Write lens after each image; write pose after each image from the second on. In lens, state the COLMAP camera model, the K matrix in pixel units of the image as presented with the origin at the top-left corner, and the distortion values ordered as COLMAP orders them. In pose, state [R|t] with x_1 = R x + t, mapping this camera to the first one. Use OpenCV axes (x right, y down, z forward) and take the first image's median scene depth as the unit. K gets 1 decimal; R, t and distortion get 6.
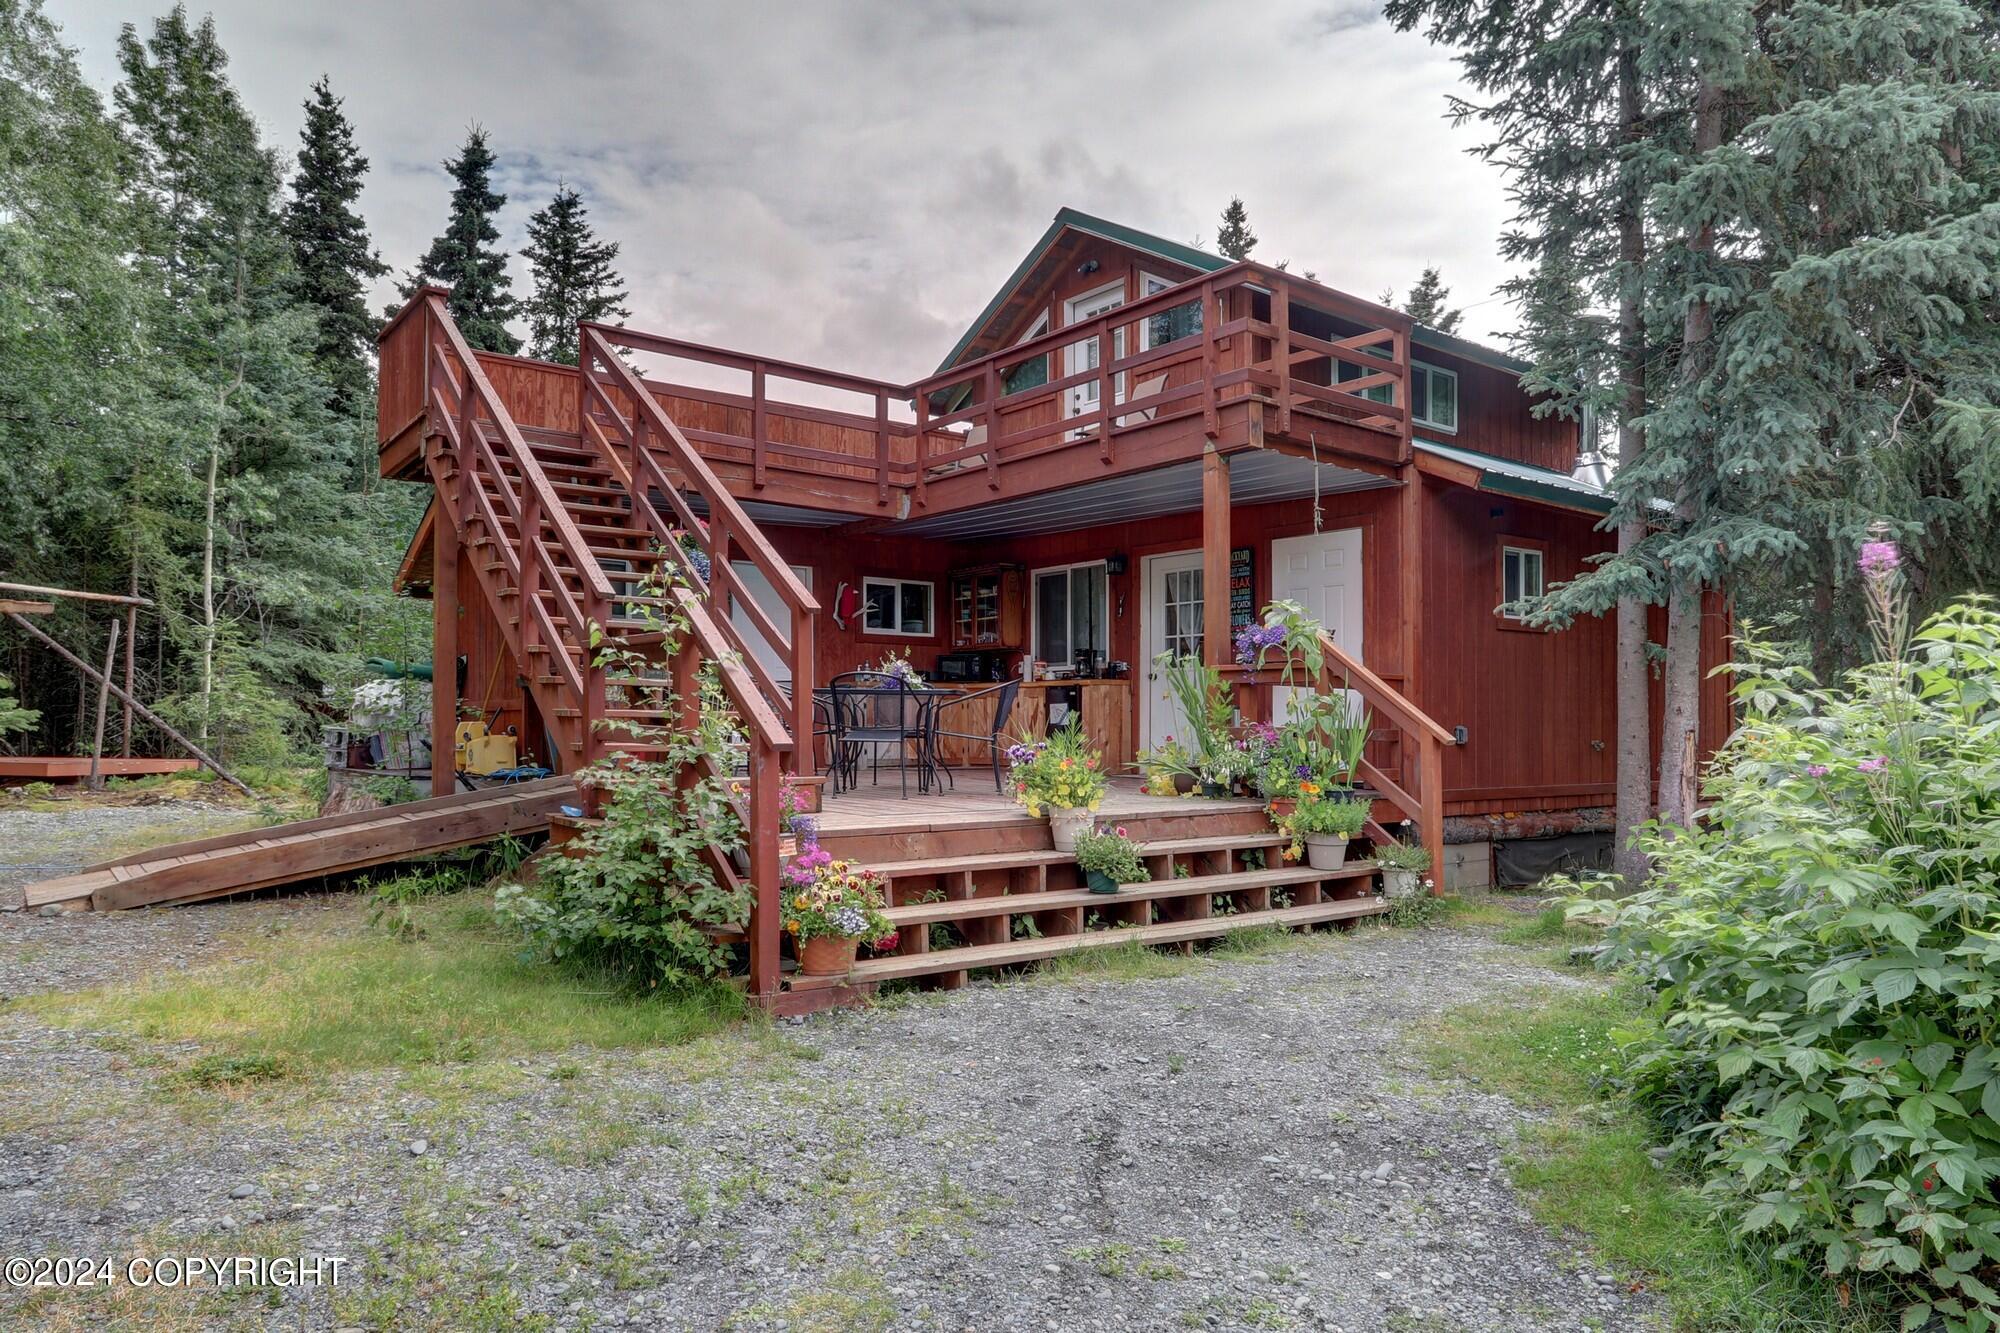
lens RADIAL K [[1093.7, 0, 1000.4], [0, 1093.7, 667.0], [0, 0, 1]] dist [0.000639, -0.000329]
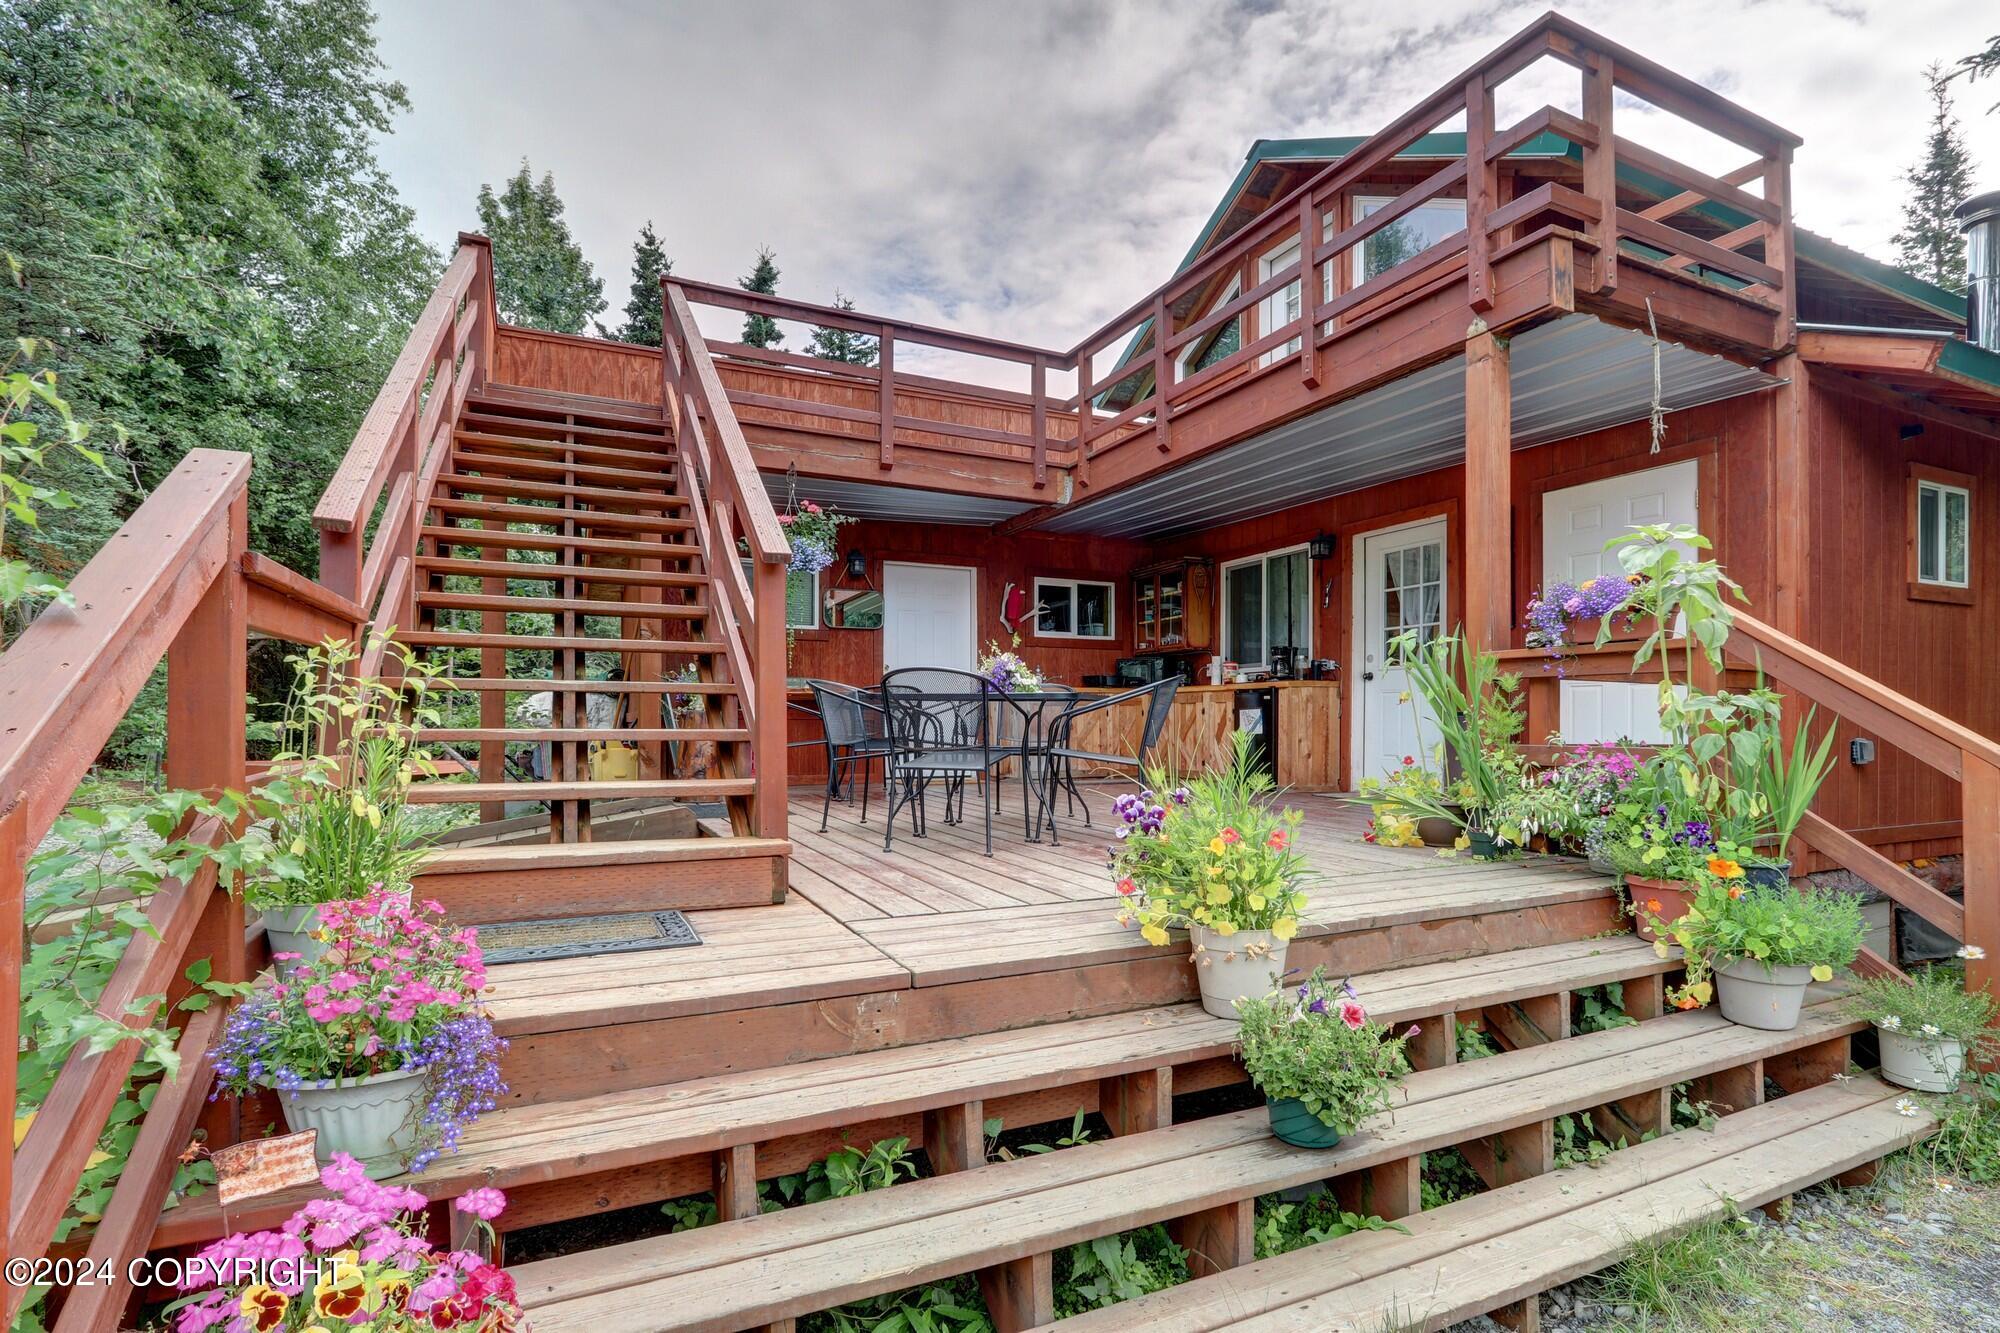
lens RADIAL K [[894.8, 0, 930.9], [0, 894.8, 730.5], [0, 0, 1]] dist [-0.012353, -0.000697]
pose [[0.954676, -0.000178, -0.297647, 0.022435], [0.017252, 0.998352, 0.054740, 0.007073], [0.297146, -0.057394, 0.953105, 0.246308]]
